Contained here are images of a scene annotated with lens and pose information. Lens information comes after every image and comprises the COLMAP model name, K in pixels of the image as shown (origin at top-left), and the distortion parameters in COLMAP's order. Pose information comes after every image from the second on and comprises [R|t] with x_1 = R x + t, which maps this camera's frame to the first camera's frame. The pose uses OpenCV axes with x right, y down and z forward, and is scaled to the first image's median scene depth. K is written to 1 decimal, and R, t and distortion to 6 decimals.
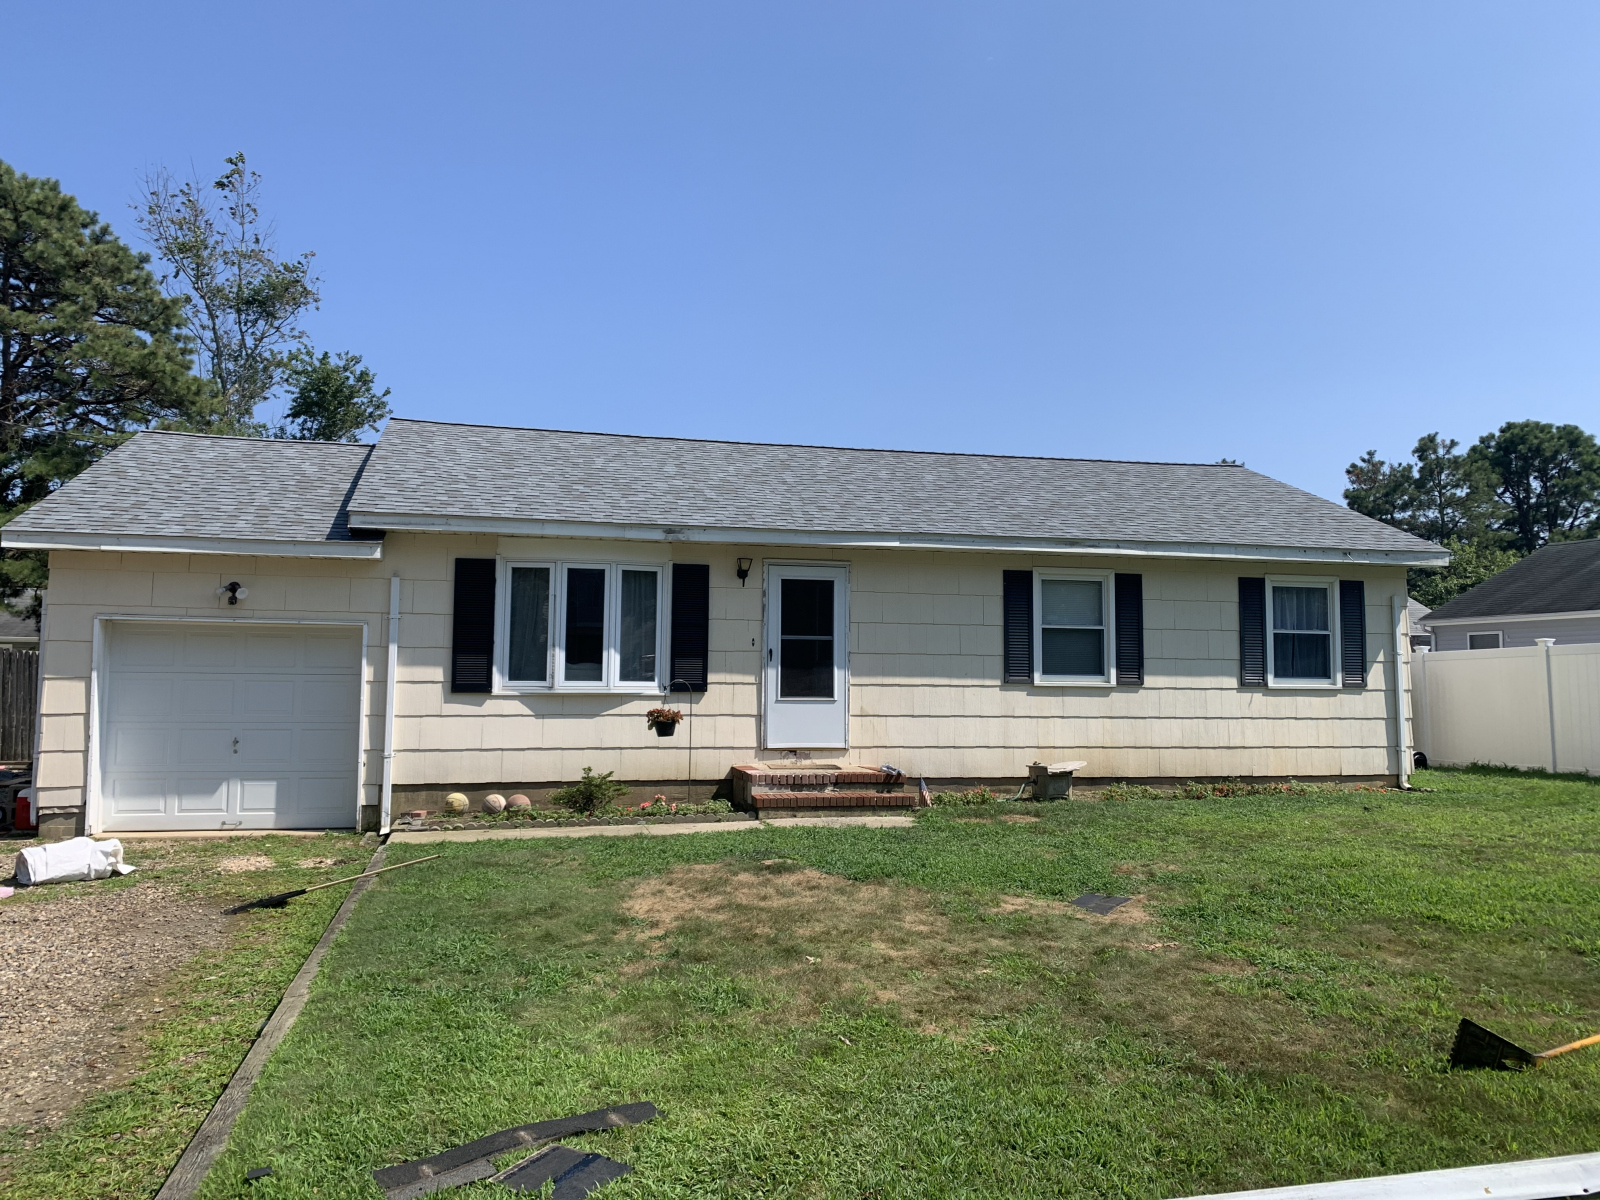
lens RADIAL K [[1250.2, 0, 800.0], [0, 1250.2, 600.0], [0, 0, 1]] dist [0.079017, -0.094475]
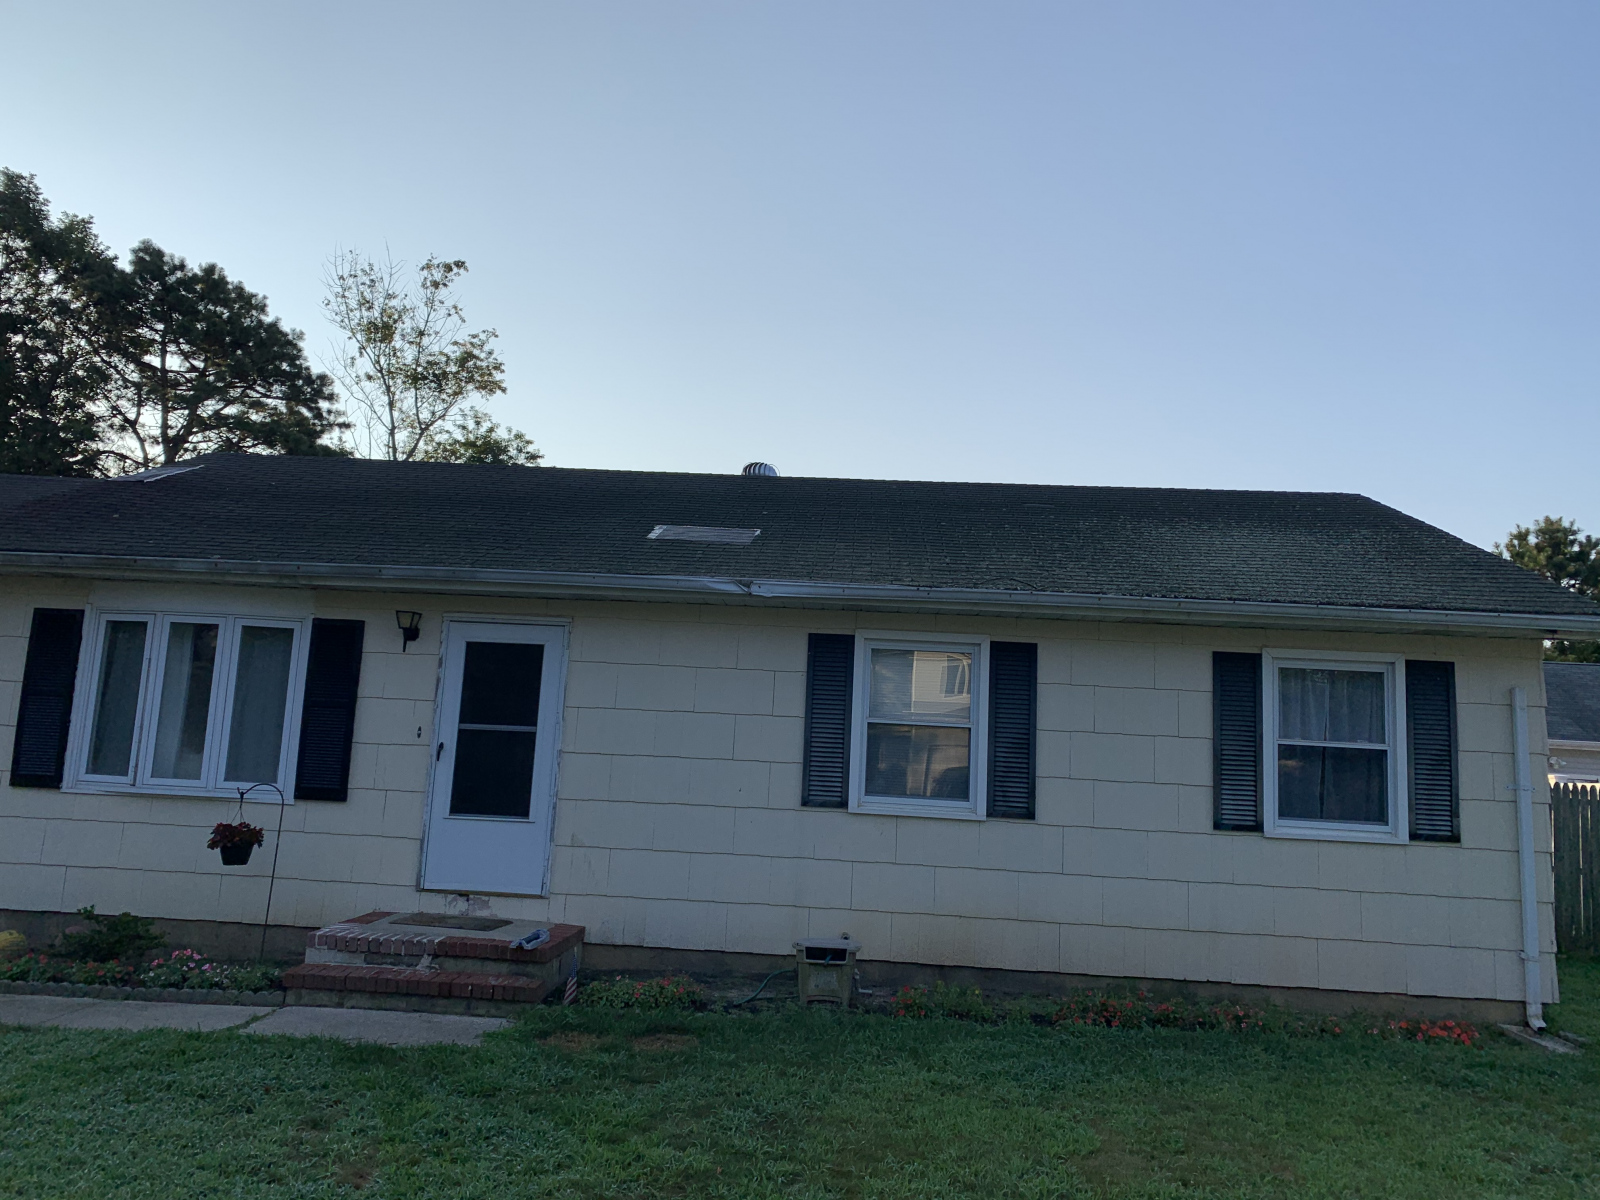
lens RADIAL K [[1250.2, 0, 800.0], [0, 1250.2, 600.0], [0, 0, 1]] dist [0.079017, -0.094475]
pose [[0.953881, -0.000410, -0.300186, 0.369346], [-0.020557, 0.997562, -0.066687, 0.002864], [0.299481, 0.069782, 0.951547, 0.385441]]
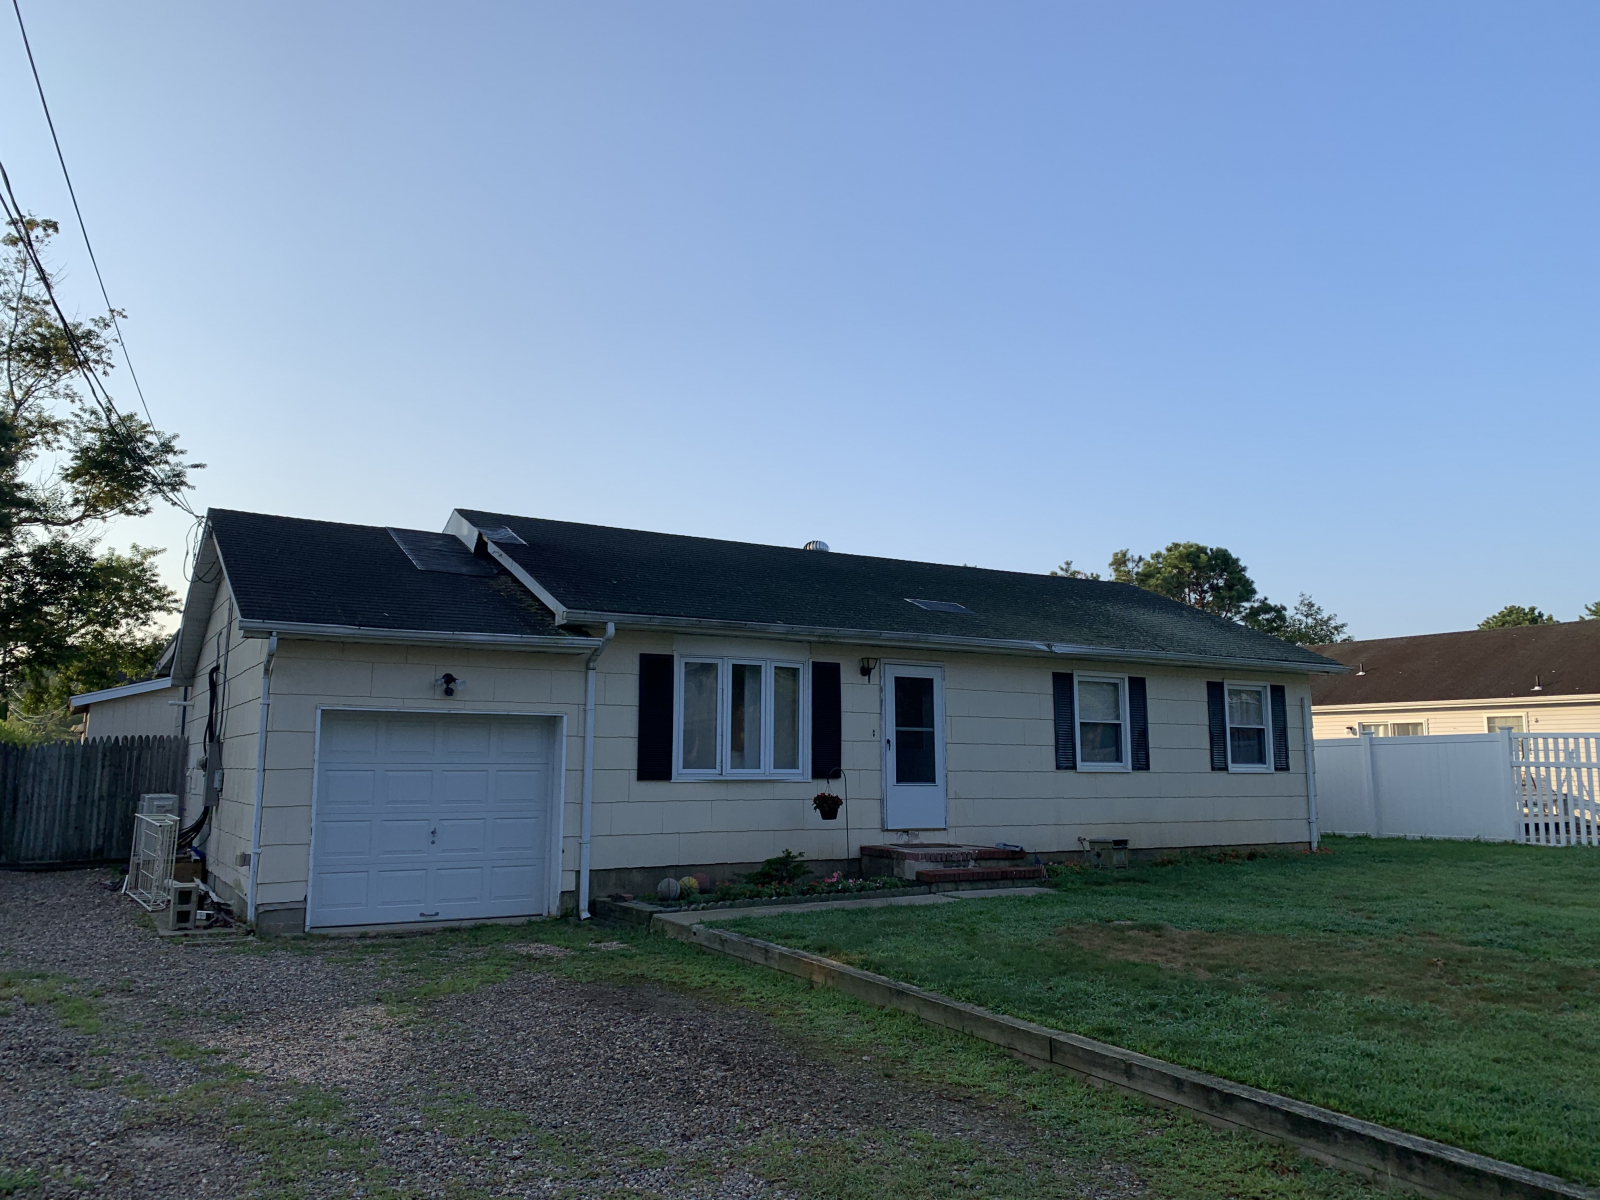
lens RADIAL K [[1250.2, 0, 800.0], [0, 1250.2, 600.0], [0, 0, 1]] dist [0.079017, -0.094475]
pose [[0.952906, 0.035293, 0.301206, -0.436898], [-0.016083, 0.997689, -0.066020, -0.010006], [-0.302839, 0.058067, 0.951271, -0.050228]]
